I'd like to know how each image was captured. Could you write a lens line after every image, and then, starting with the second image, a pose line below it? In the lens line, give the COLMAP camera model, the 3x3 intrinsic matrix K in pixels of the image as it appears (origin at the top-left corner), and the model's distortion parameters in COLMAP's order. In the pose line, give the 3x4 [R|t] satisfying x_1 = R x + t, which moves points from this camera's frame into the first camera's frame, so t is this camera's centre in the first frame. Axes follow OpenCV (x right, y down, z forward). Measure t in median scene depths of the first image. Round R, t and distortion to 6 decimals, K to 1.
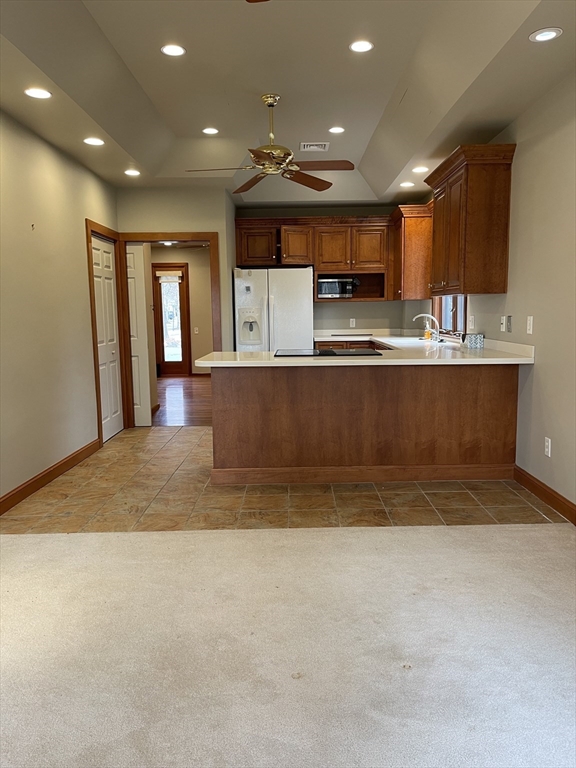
lens RADIAL K [[563.7, 0, 285.8], [0, 563.7, 387.4], [0, 0, 1]] dist [0.027419, -0.003997]
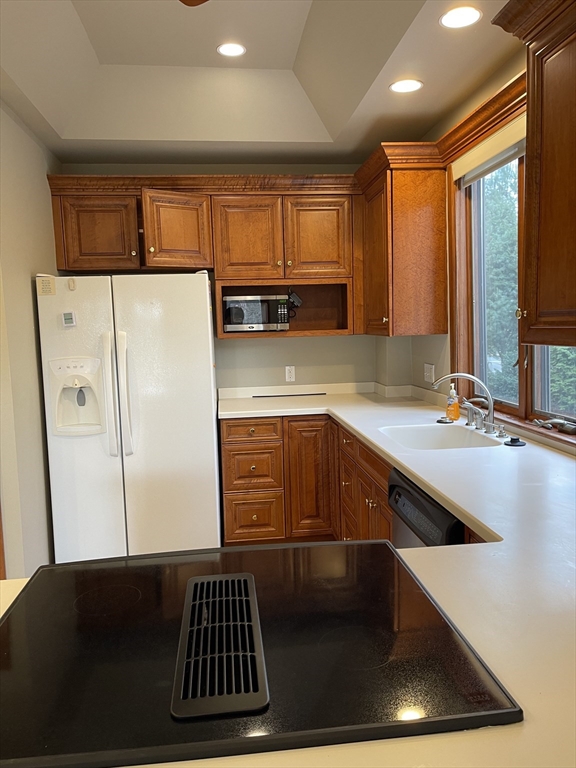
lens RADIAL K [[563.7, 0, 290.1], [0, 563.7, 380.7], [0, 0, 1]] dist [0.027419, -0.003997]
pose [[0.989638, -0.030542, 0.140301, 0.043841], [0.036123, 0.998647, -0.037409, -0.093084], [-0.138969, 0.042090, 0.989402, 0.485448]]
